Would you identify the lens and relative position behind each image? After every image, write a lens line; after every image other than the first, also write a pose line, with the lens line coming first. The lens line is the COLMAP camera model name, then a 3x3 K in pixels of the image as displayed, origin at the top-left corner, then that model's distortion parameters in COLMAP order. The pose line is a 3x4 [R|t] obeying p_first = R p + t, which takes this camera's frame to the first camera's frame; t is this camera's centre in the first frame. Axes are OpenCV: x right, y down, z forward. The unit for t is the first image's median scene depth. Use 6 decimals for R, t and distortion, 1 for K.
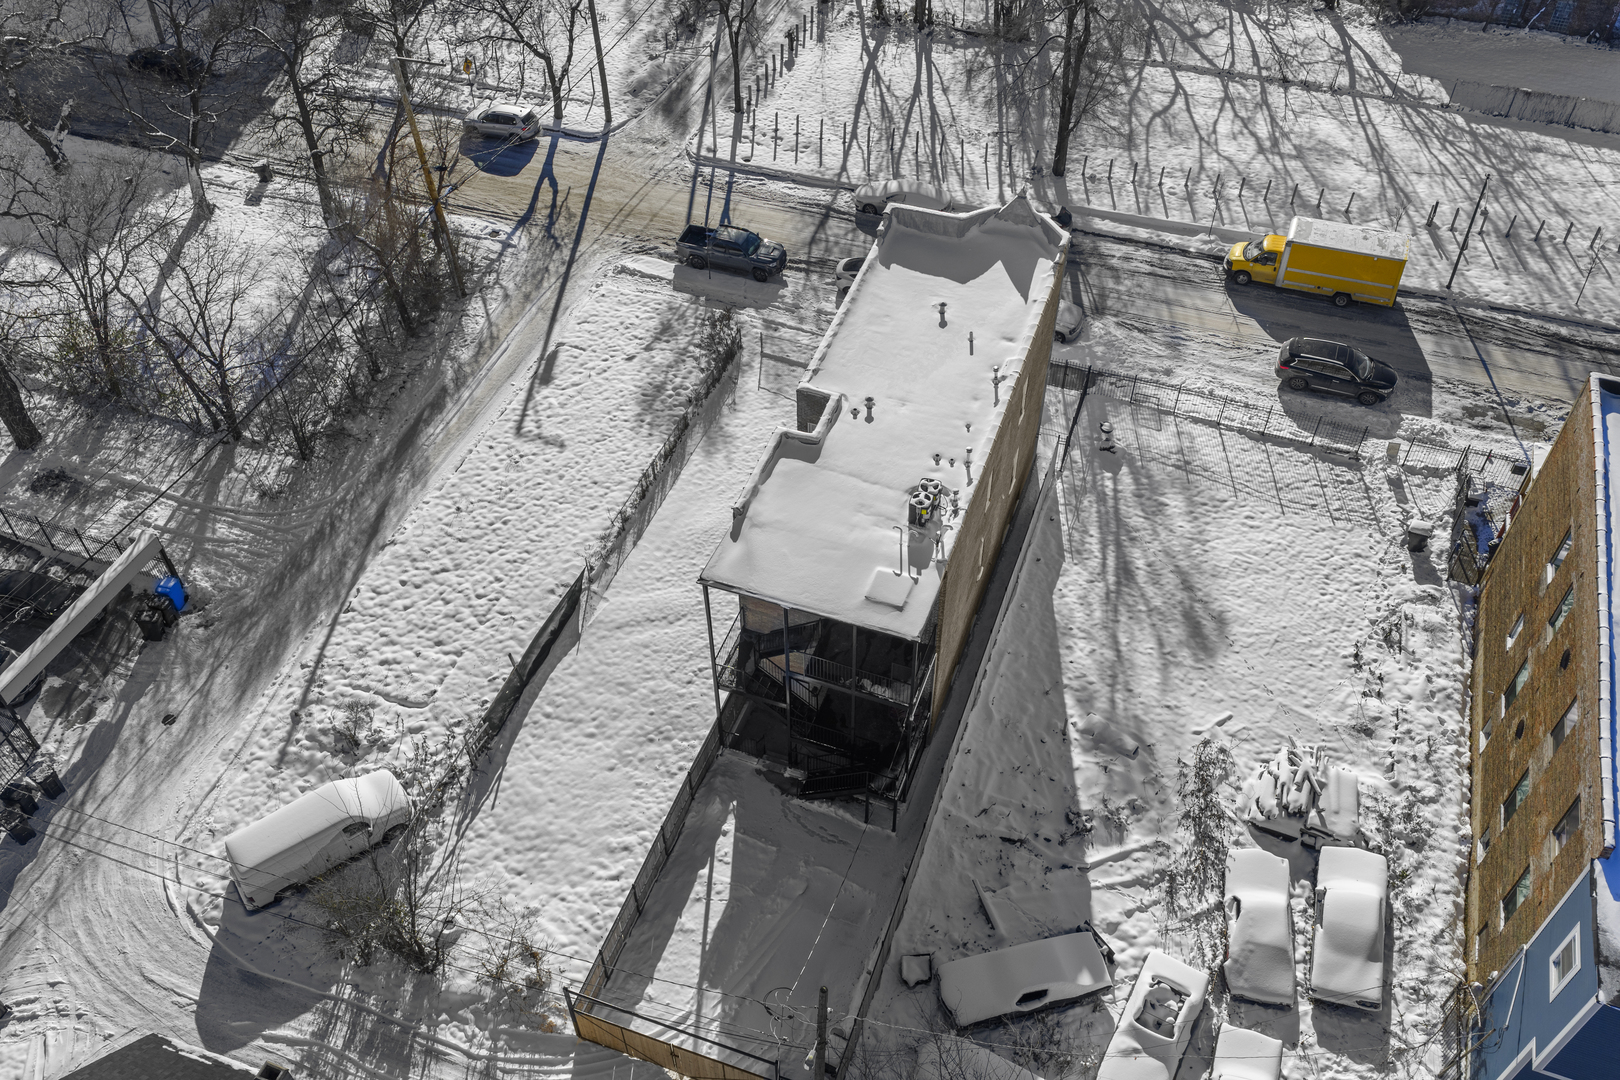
lens RADIAL K [[1379.9, 0, 810.0], [0, 1379.9, 540.0], [0, 0, 1]] dist [-0.004986, 0.133283]
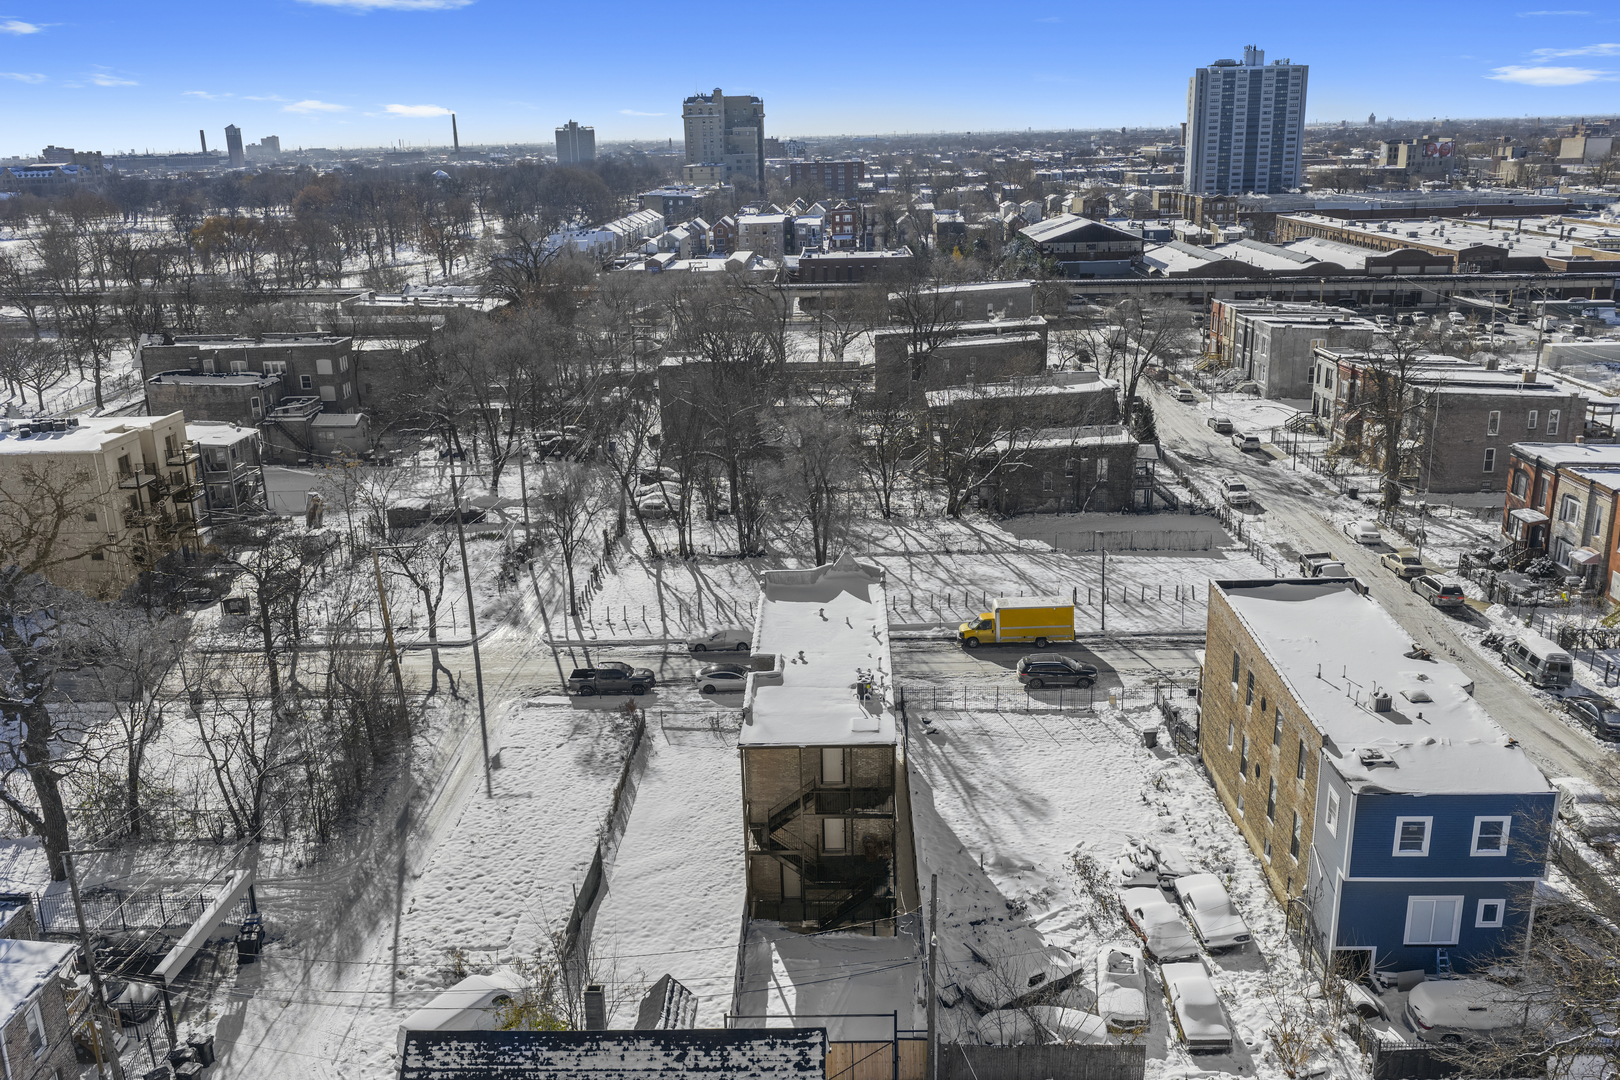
lens RADIAL K [[1354.4, 0, 810.0], [0, 1354.4, 540.0], [0, 0, 1]] dist [0.086514, 0.002335]
pose [[0.949438, -0.108586, 0.294579, -0.289454], [0.237395, 0.862321, -0.447266, 0.356243], [-0.205454, 0.494583, 0.844498, -0.238520]]
